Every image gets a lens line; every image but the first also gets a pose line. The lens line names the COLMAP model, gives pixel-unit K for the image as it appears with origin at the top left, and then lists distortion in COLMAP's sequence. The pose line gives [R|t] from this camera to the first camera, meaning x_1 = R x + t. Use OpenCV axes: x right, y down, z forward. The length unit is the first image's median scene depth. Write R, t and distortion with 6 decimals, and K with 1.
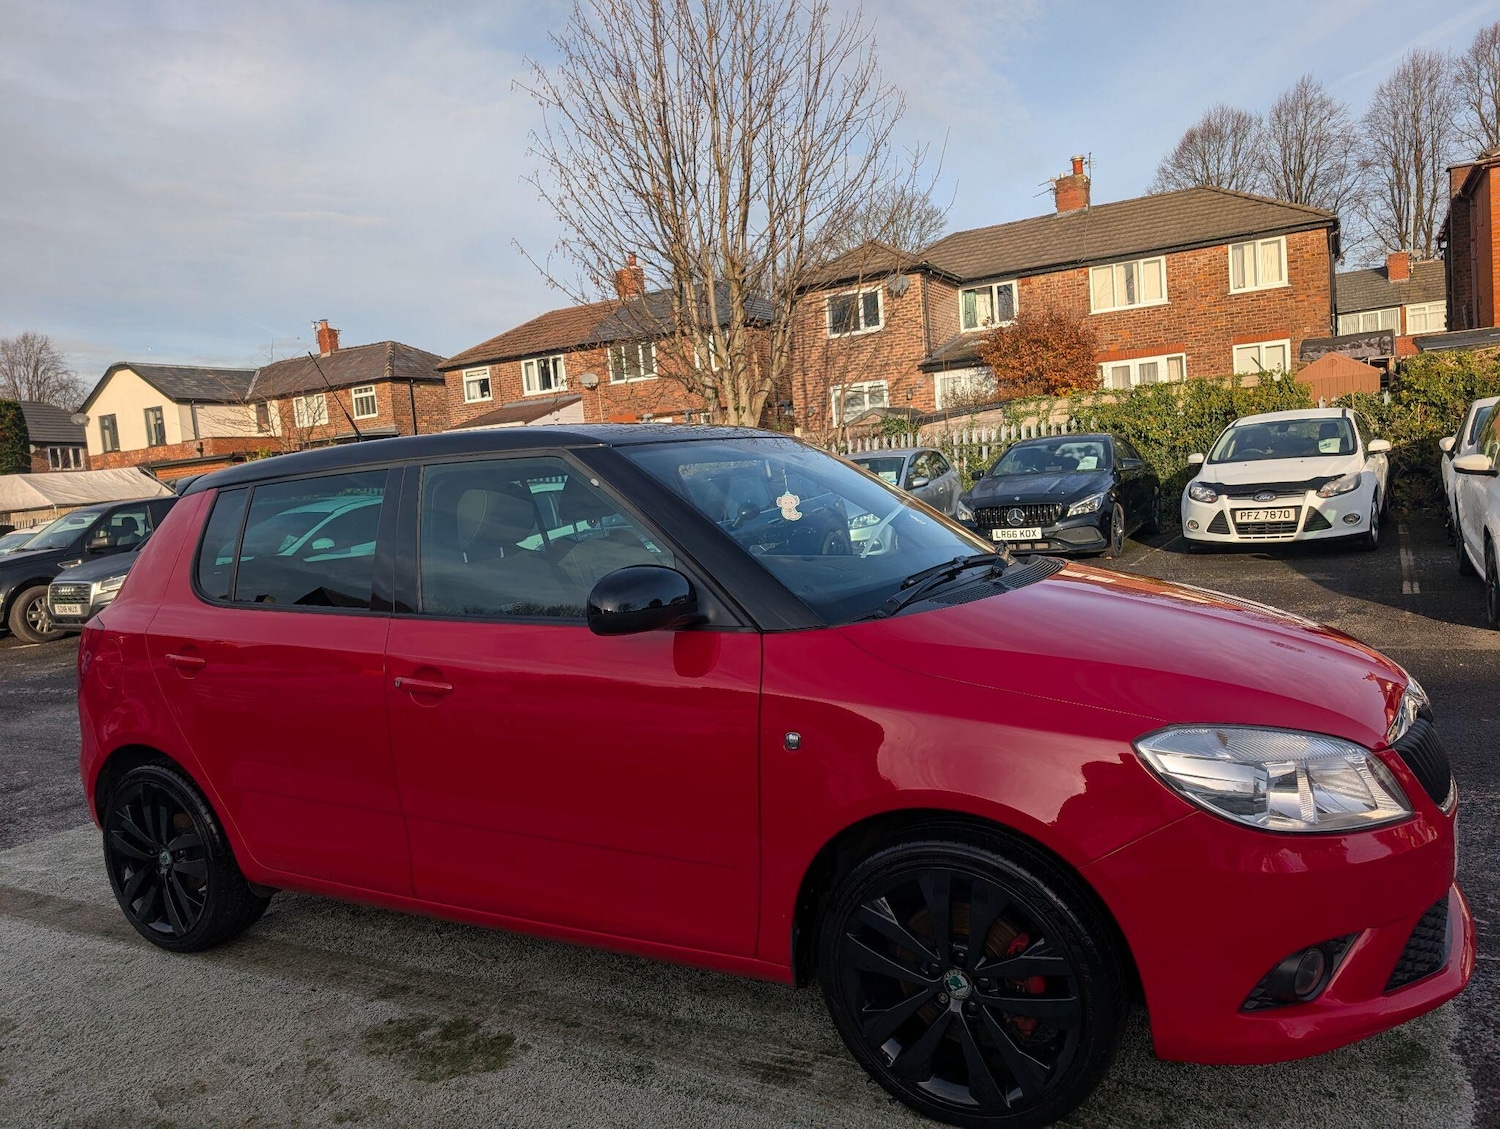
lens RADIAL K [[1073.7, 0, 746.8], [0, 1073.7, 586.0], [0, 0, 1]] dist [0.010636, -0.011218]
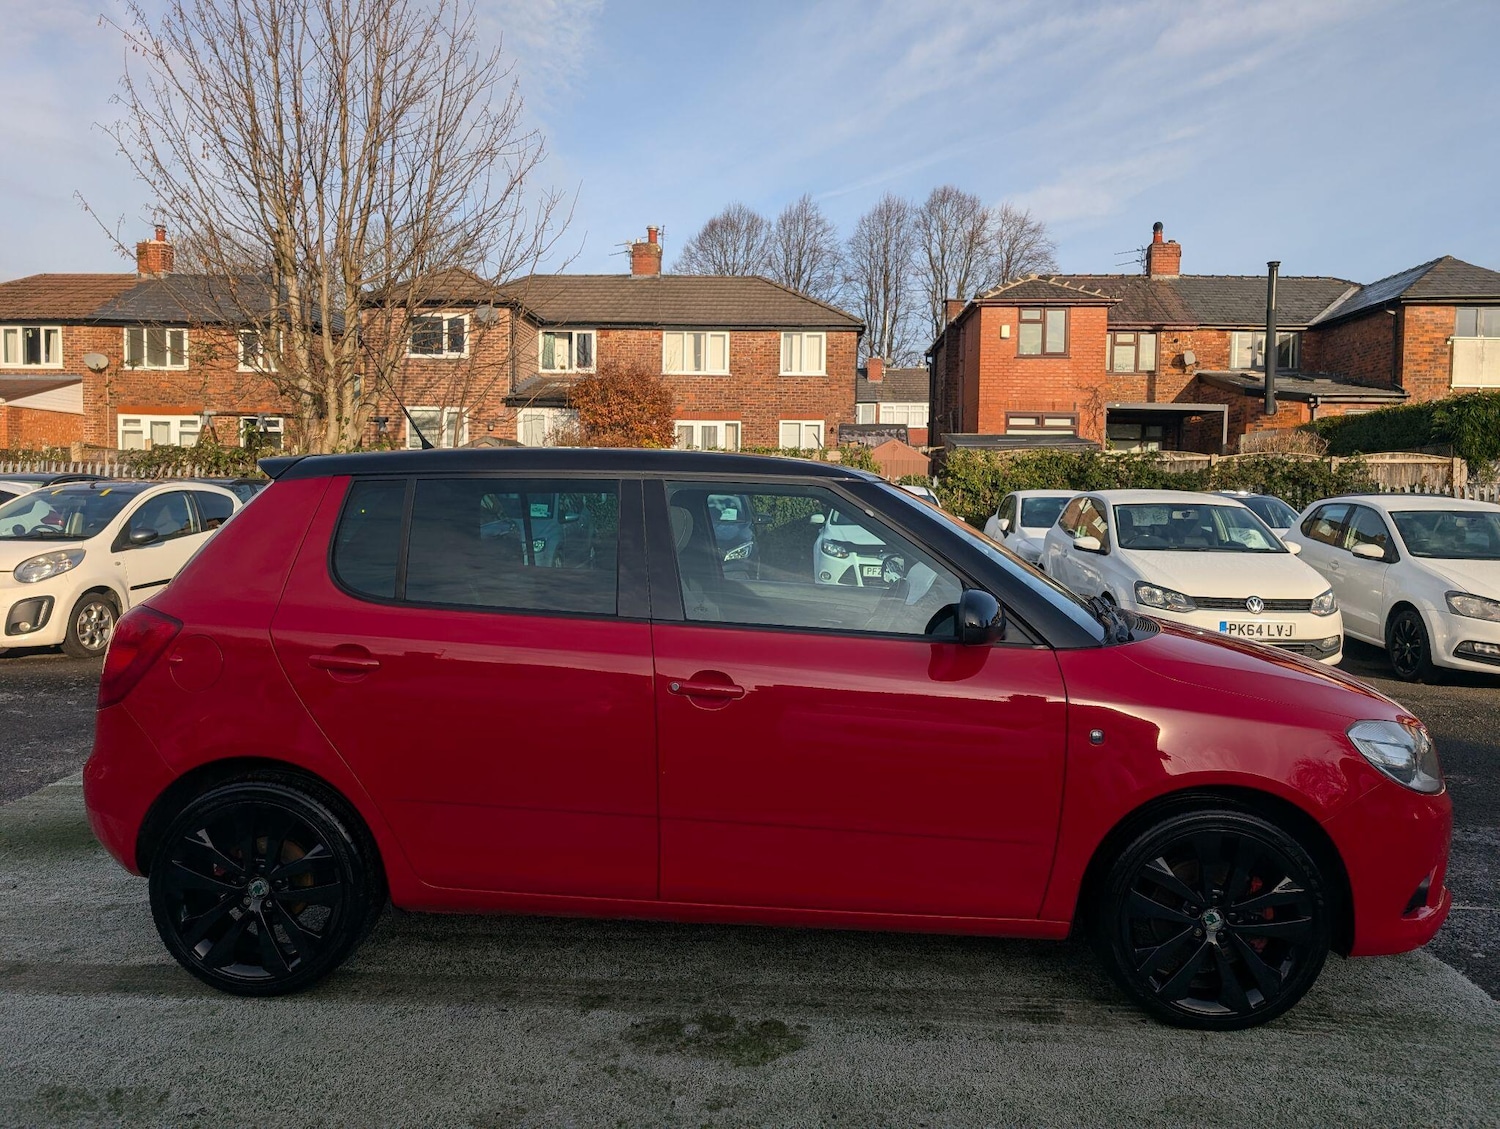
lens RADIAL K [[1077.3, 0, 743.4], [0, 1077.3, 564.5], [0, 0, 1]] dist [0.011471, -0.005768]
pose [[0.896902, 0.068987, 0.436815, -0.060751], [-0.045483, 0.996909, -0.064054, 0.002964], [-0.439884, 0.037582, 0.897268, 0.002826]]
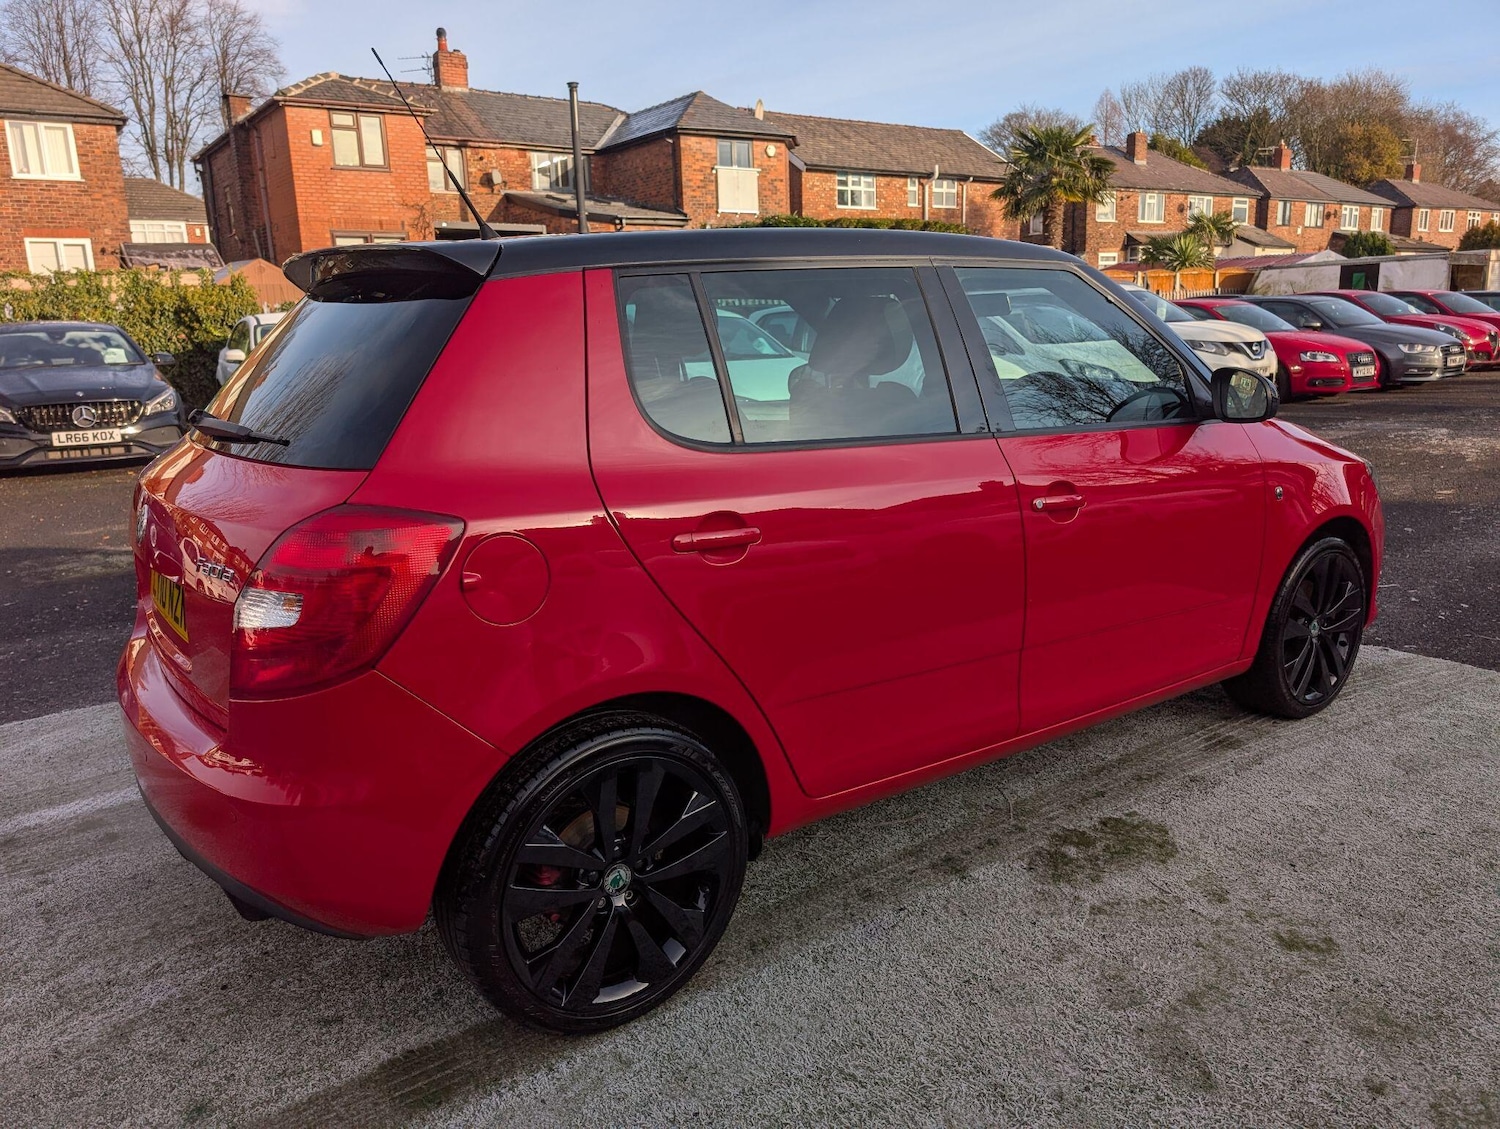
lens RADIAL K [[1077.3, 0, 743.4], [0, 1077.3, 564.5], [0, 0, 1]] dist [0.011471, -0.005768]
pose [[0.438471, -0.131404, 0.889087, -0.105883], [0.085680, 0.990860, 0.104191, 0.001957], [-0.894652, 0.030493, 0.445722, 0.067868]]
